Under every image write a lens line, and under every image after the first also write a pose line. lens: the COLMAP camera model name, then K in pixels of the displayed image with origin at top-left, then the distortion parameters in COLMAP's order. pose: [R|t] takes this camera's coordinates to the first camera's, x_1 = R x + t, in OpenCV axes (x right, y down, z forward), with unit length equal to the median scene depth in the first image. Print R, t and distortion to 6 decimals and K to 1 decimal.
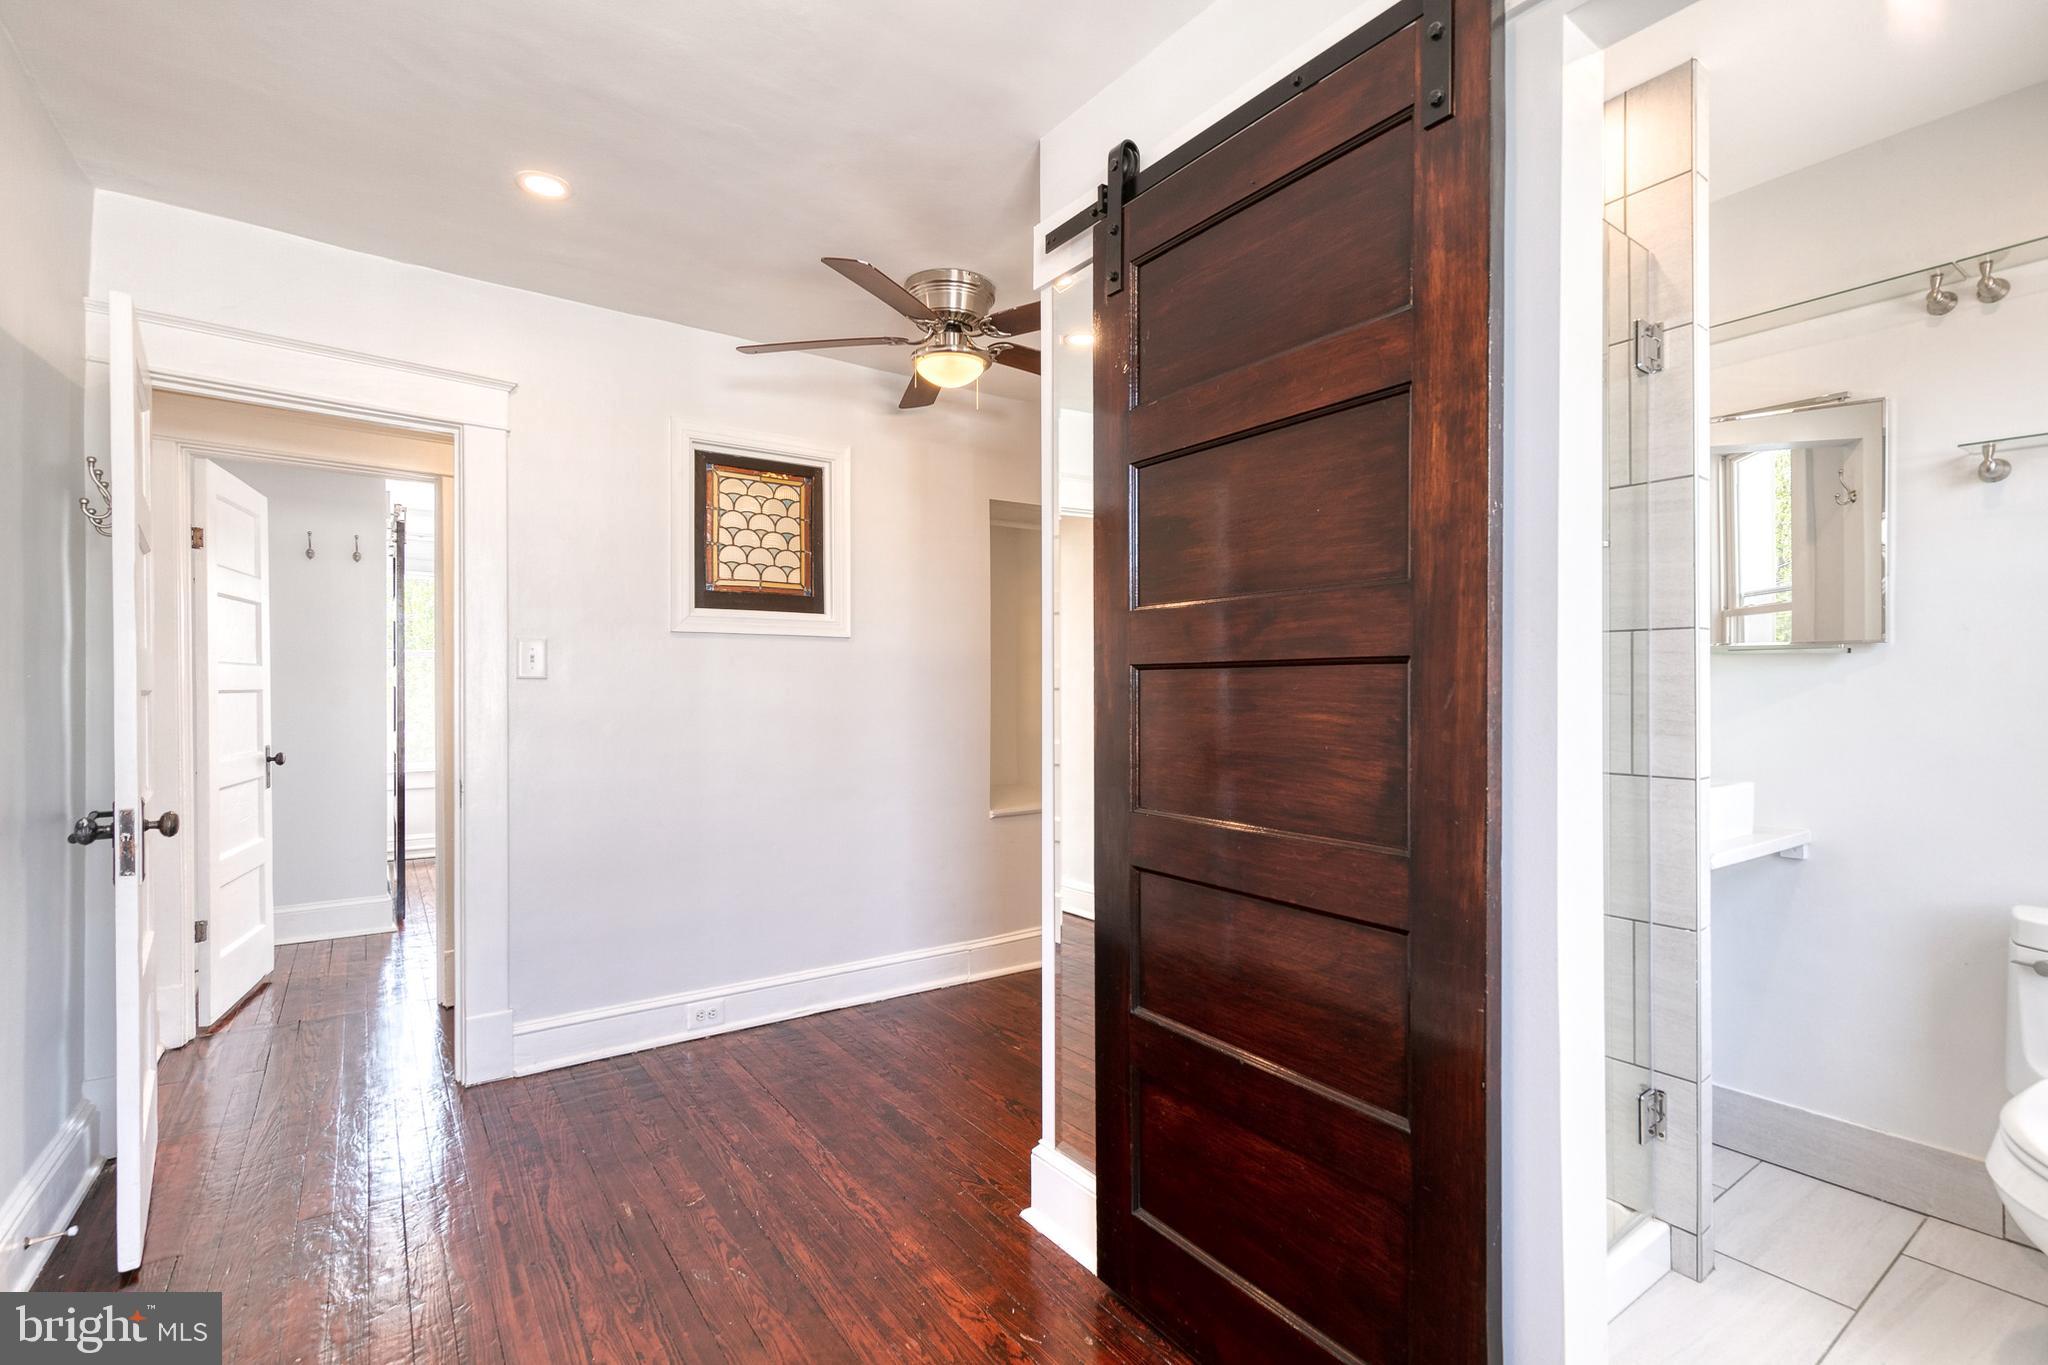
lens RADIAL K [[929.2, 0, 1014.1], [0, 929.2, 680.5], [0, 0, 1]] dist [0.008224, -0.003960]
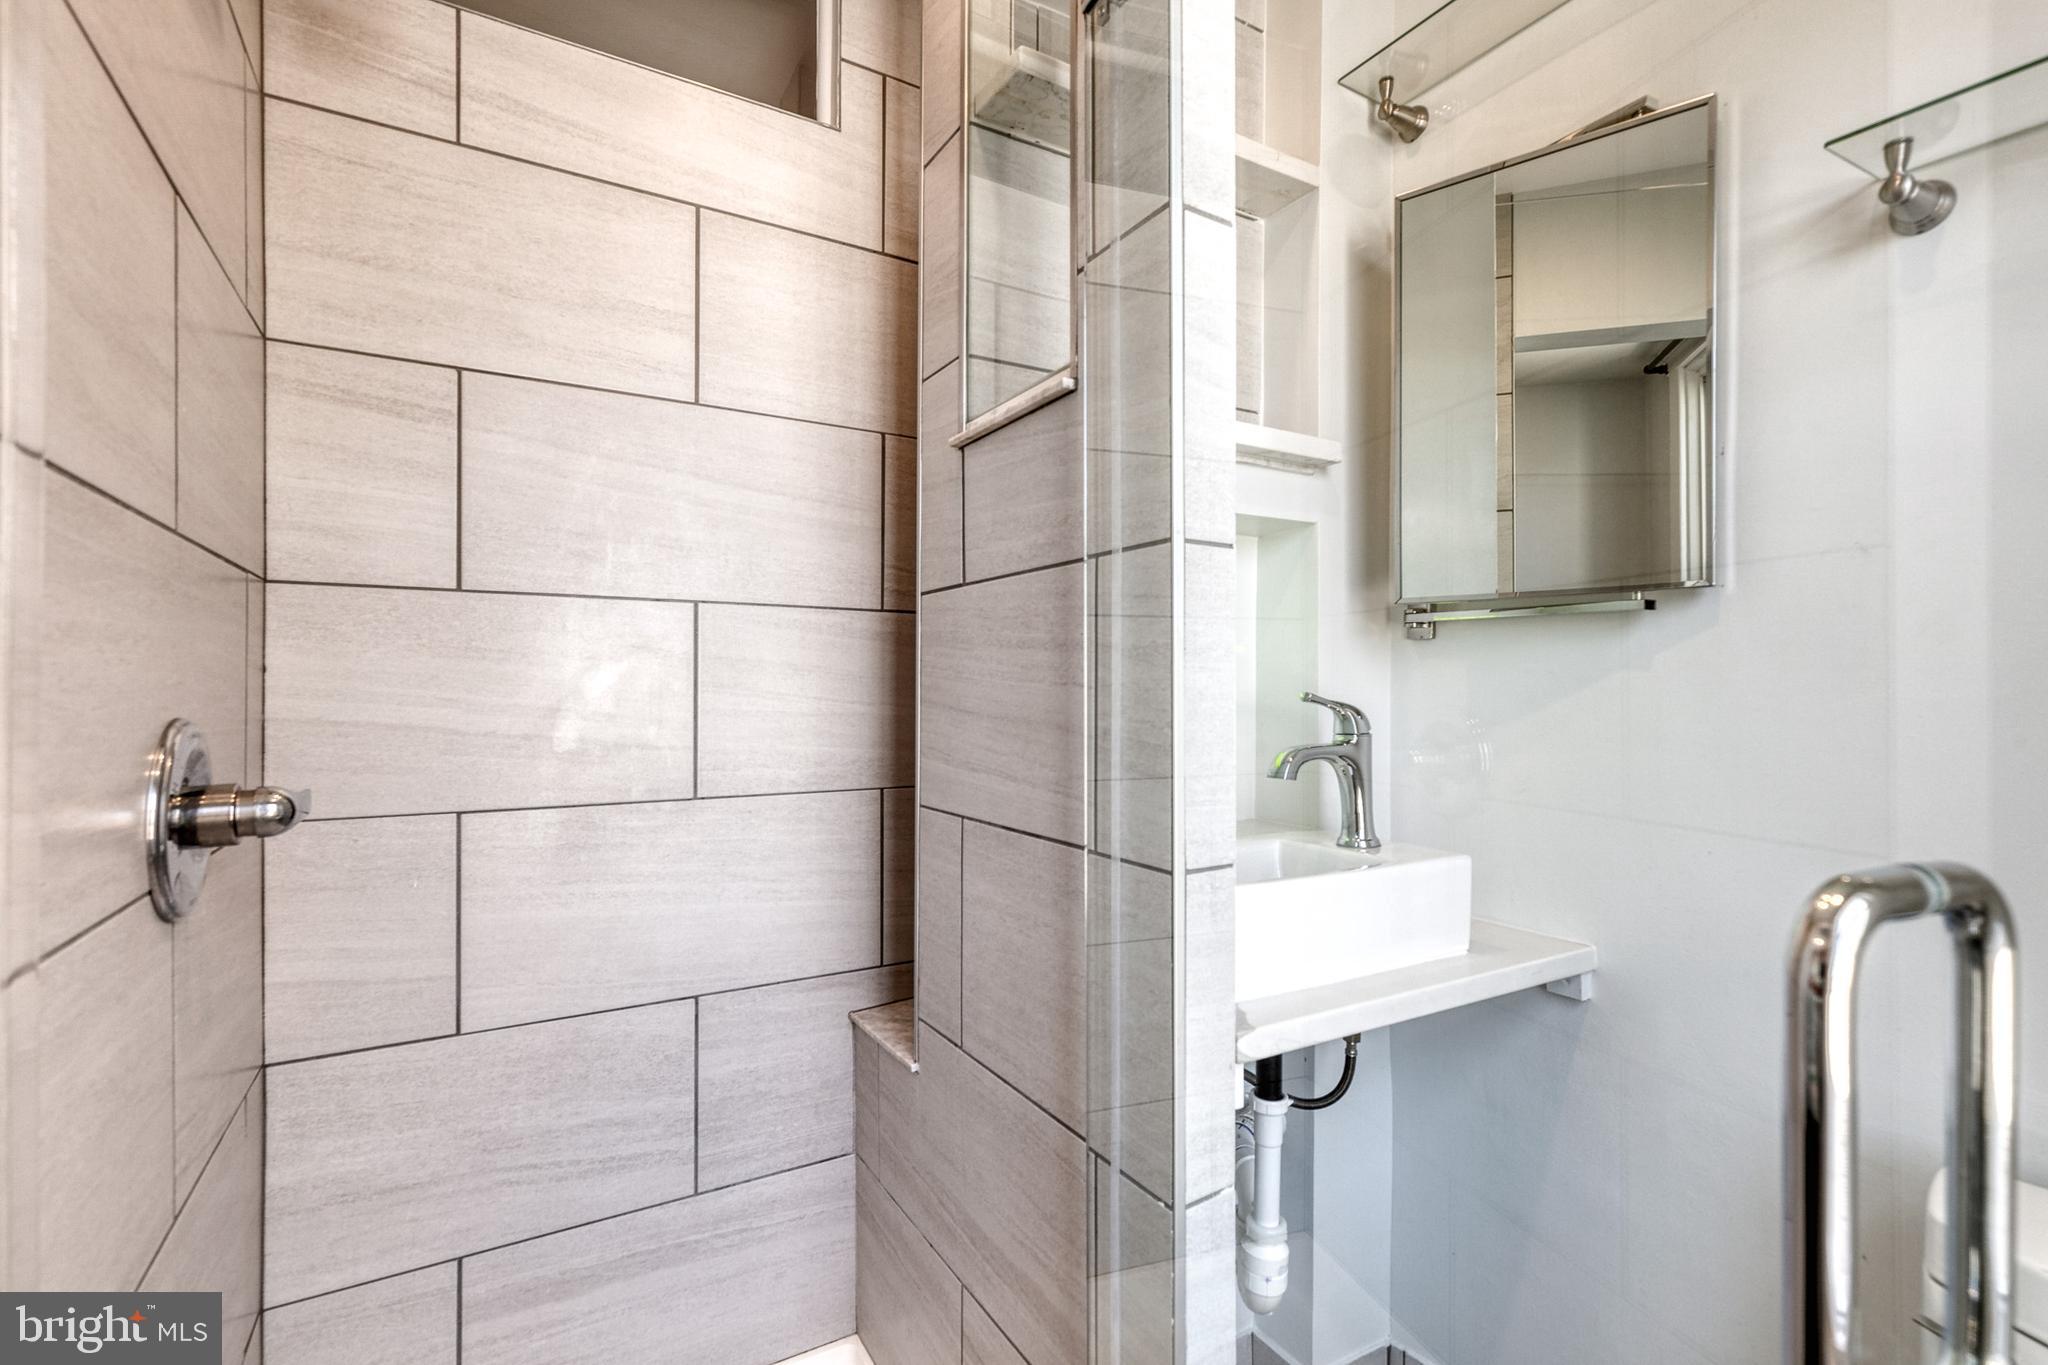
lens RADIAL K [[929.2, 0, 1029.1], [0, 929.2, 684.6], [0, 0, 1]] dist [0.008224, -0.003960]
pose [[0.996813, -0.000399, -0.079777, 0.633976], [0.000419, 1.000000, 0.000225, 0.012686], [0.079777, -0.000257, 0.996813, 0.492515]]
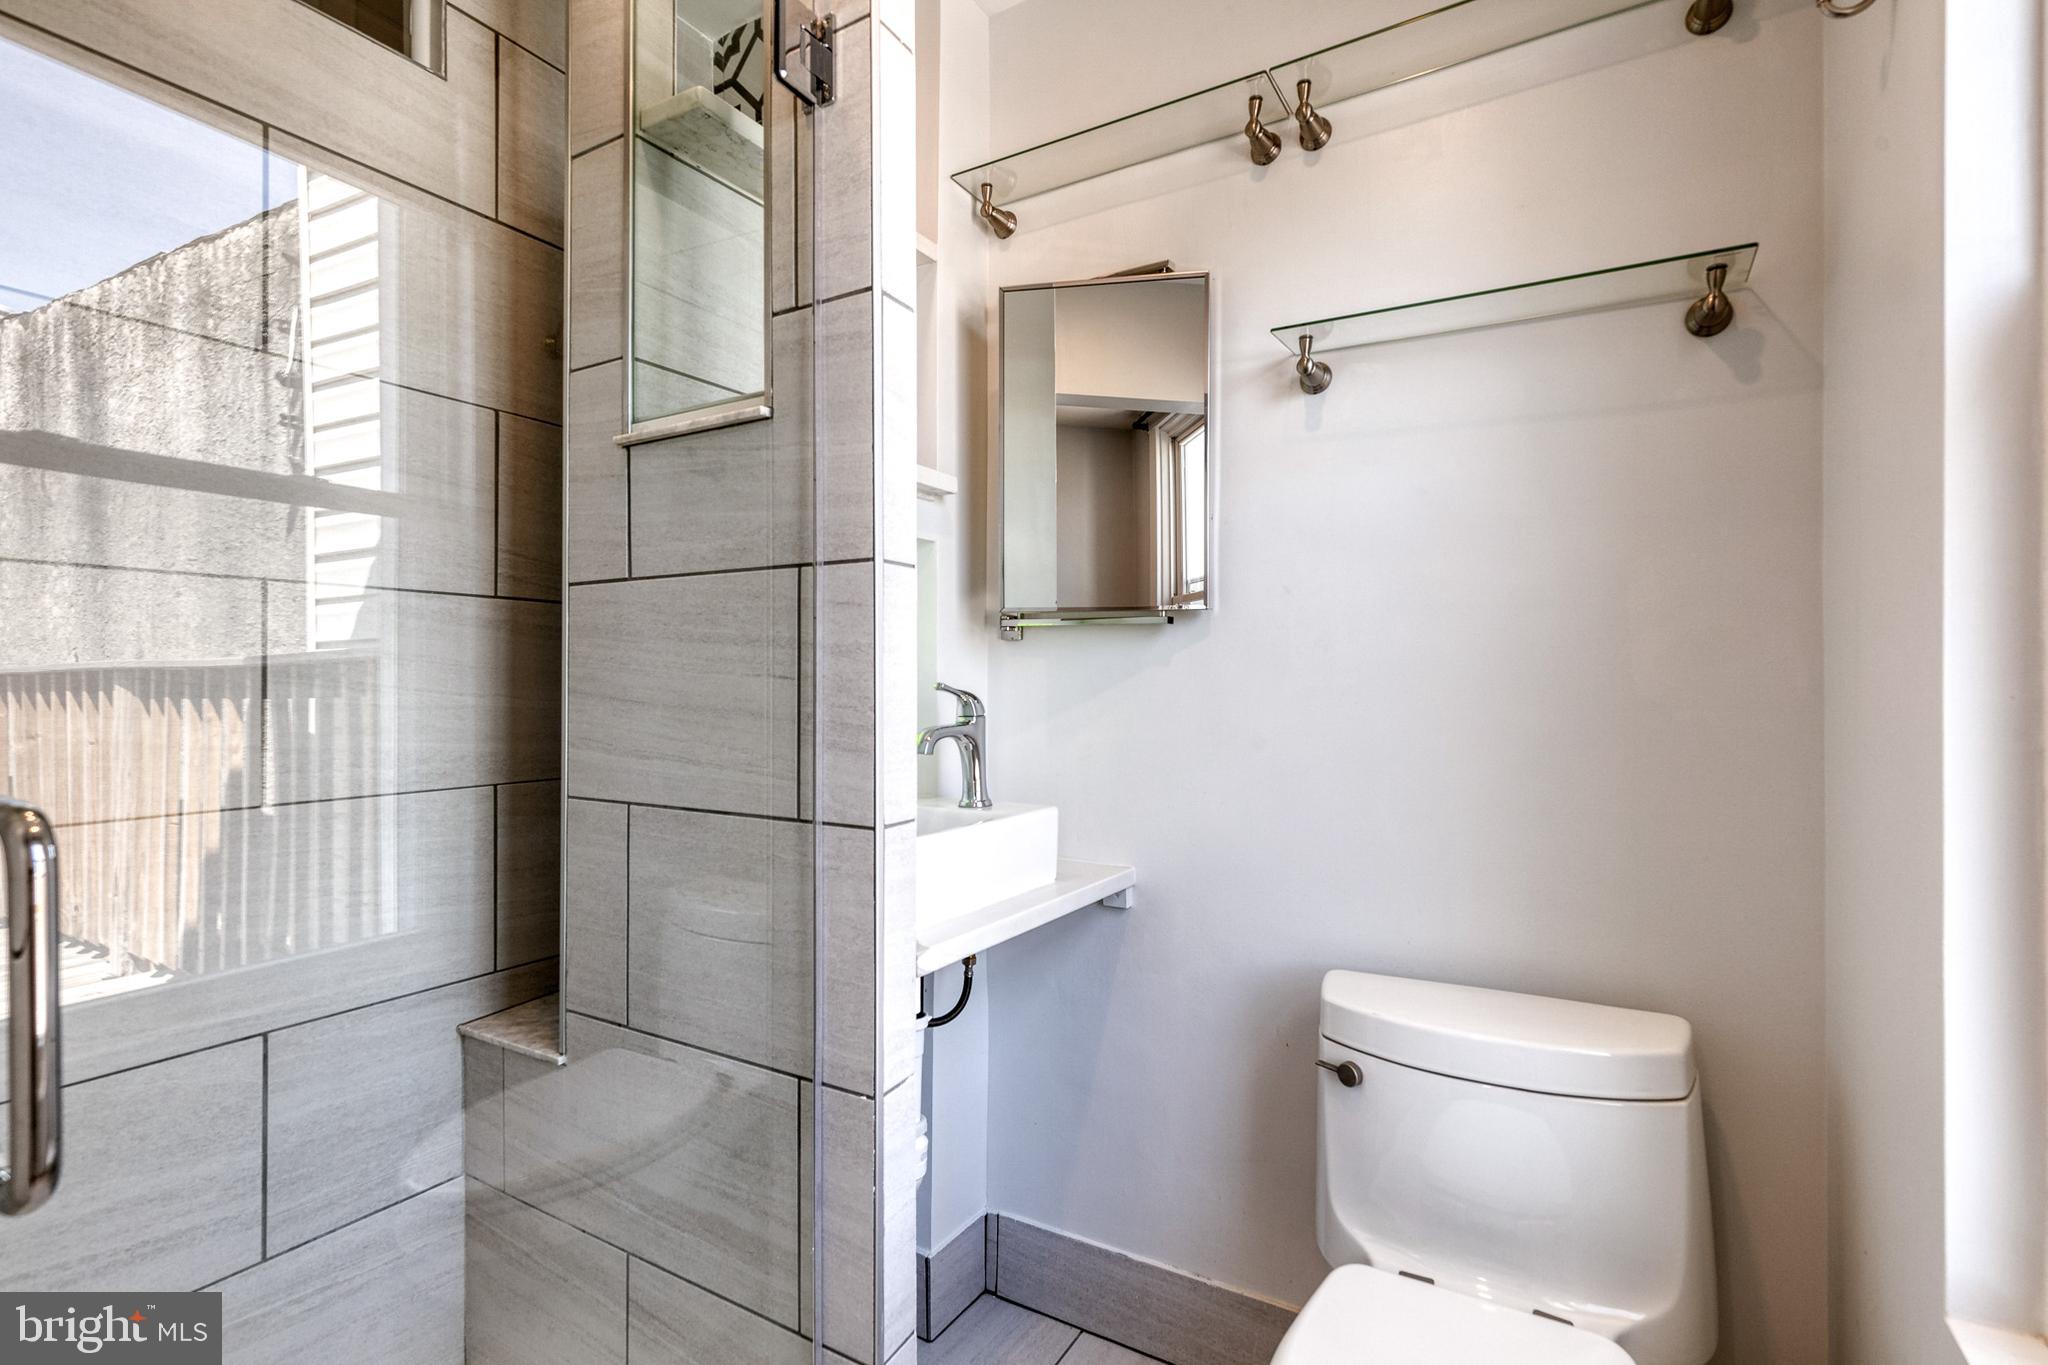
lens RADIAL K [[929.2, 0, 1033.3], [0, 929.2, 675.9], [0, 0, 1]] dist [0.008224, -0.003960]
pose [[0.915296, 0.001758, 0.402778, 0.538878], [-0.001924, 0.999998, 0.000007, 0.012459], [-0.402777, -0.000781, 0.915298, 0.406451]]
